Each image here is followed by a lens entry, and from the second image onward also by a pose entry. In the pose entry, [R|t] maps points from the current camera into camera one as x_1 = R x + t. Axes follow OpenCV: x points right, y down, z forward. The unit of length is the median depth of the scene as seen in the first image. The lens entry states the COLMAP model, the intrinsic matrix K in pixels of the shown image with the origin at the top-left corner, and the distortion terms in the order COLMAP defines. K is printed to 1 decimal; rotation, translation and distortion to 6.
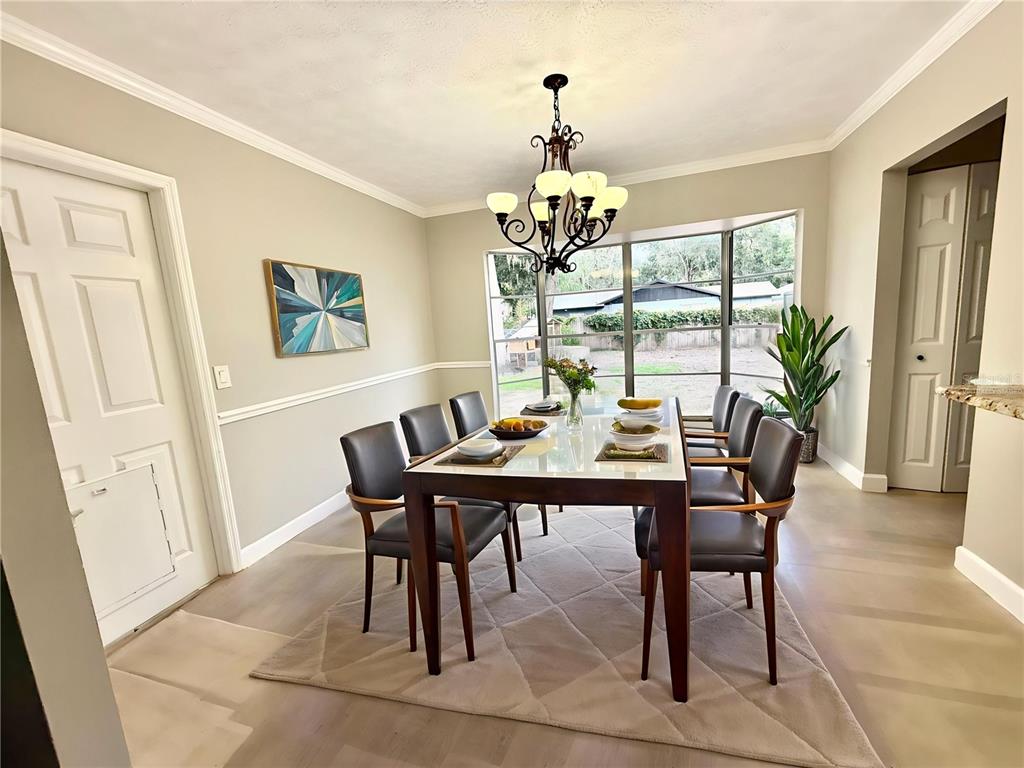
lens RADIAL K [[416.4, 0, 511.8], [0, 416.4, 384.6], [0, 0, 1]] dist [0.003332, -0.000694]
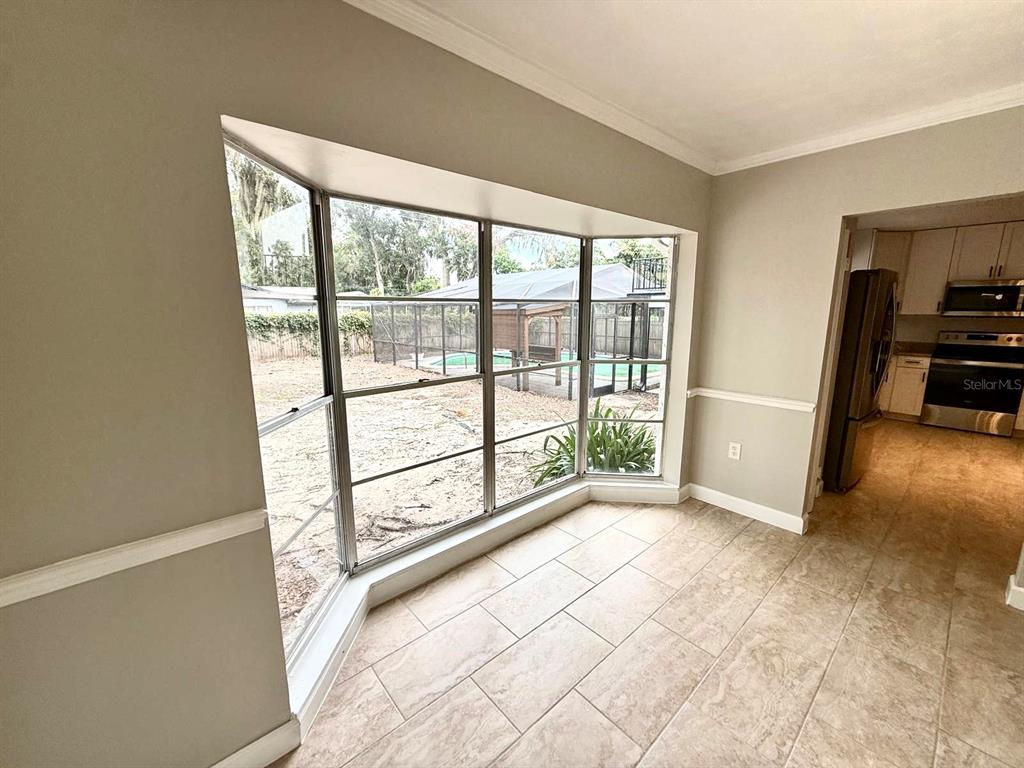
lens RADIAL K [[416.4, 0, 511.4], [0, 416.4, 384.9], [0, 0, 1]] dist [0.003332, -0.000694]
pose [[0.514487, -0.089350, 0.852830, -0.293117], [0.092576, 0.994531, 0.048348, -0.182260], [-0.852486, 0.054078, 0.519945, 0.889791]]
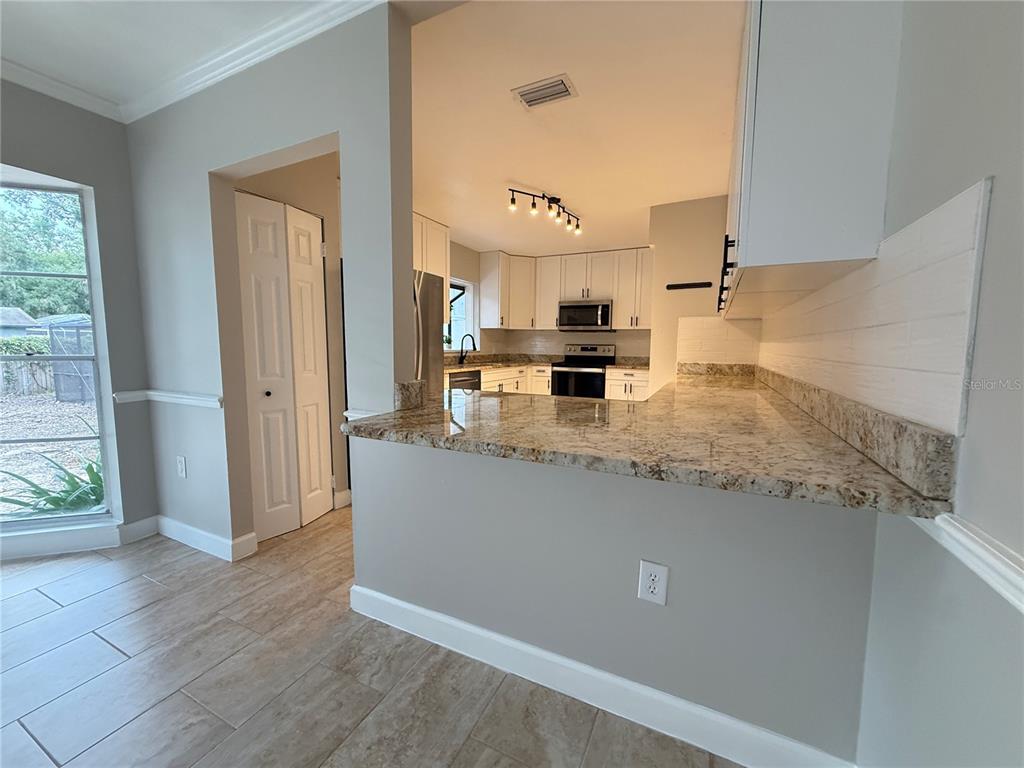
lens RADIAL K [[408.3, 0, 512.5], [0, 408.3, 384.4], [0, 0, 1]] dist [0.000549, 0.000056]
pose [[0.147057, -0.028698, 0.988712, 0.120211], [0.130582, 0.991393, 0.009354, -0.017542], [-0.980471, 0.127732, 0.149539, 0.248608]]
